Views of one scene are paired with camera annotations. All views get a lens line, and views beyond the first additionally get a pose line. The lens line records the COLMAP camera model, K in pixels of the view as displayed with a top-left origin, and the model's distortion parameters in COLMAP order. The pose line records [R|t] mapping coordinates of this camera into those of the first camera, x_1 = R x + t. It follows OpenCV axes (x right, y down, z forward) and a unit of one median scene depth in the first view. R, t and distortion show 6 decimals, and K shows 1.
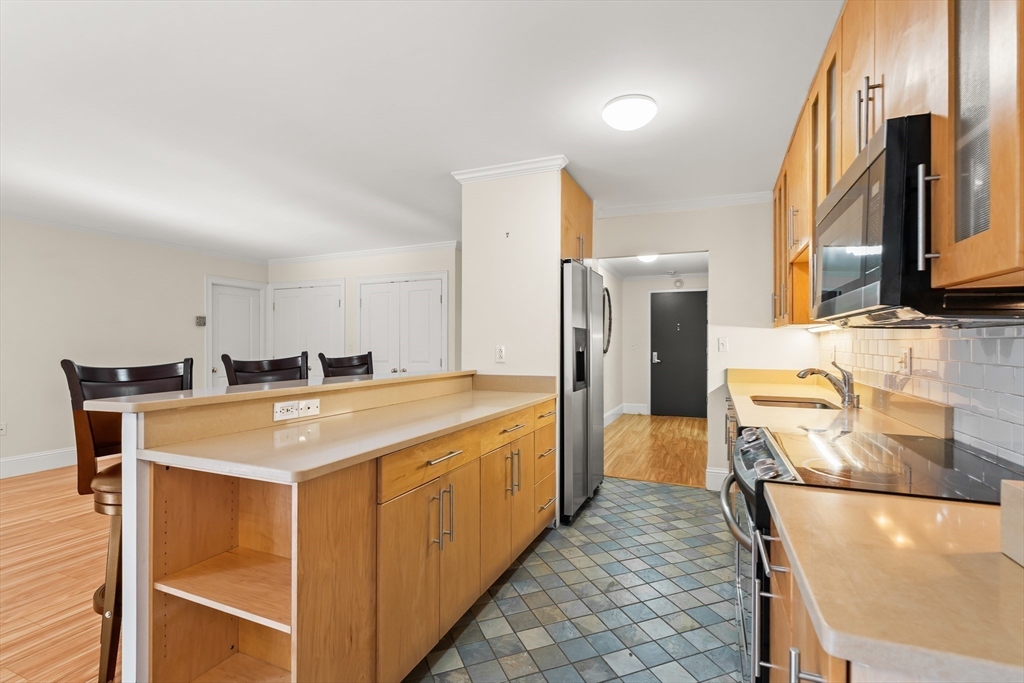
lens RADIAL K [[460.9, 0, 510.2], [0, 460.9, 343.2], [0, 0, 1]] dist [-0.008115, 0.000761]
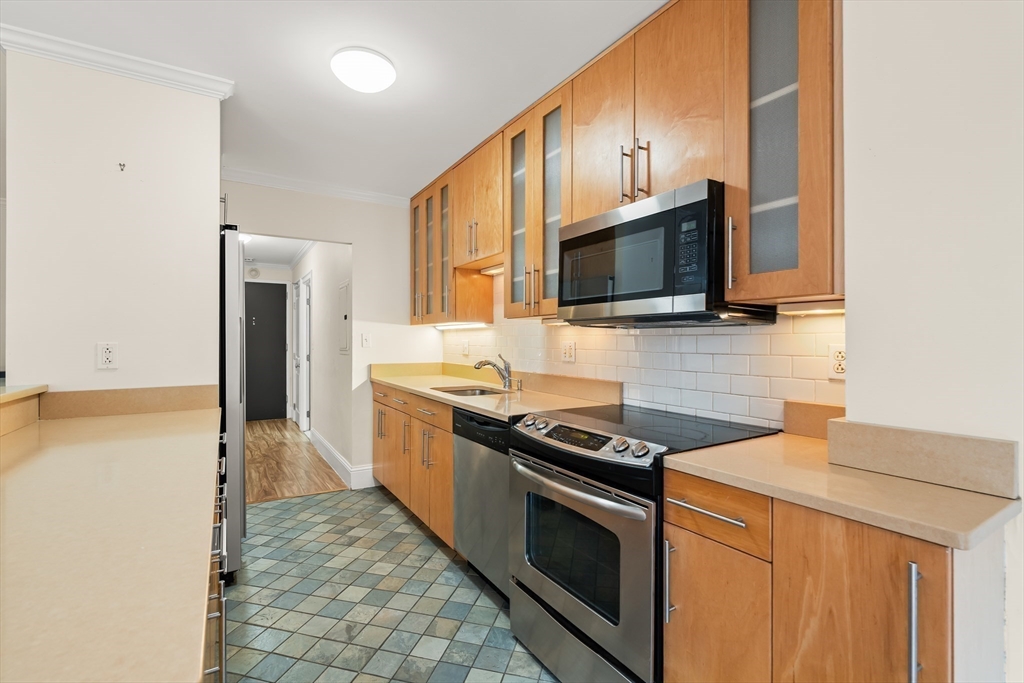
lens RADIAL K [[460.9, 0, 510.2], [0, 460.9, 343.2], [0, 0, 1]] dist [-0.008115, 0.000761]
pose [[0.587889, -0.006502, 0.808915, -0.220580], [-0.000042, 0.999967, 0.008068, 0.001091], [-0.808942, -0.004777, 0.587870, 0.220756]]
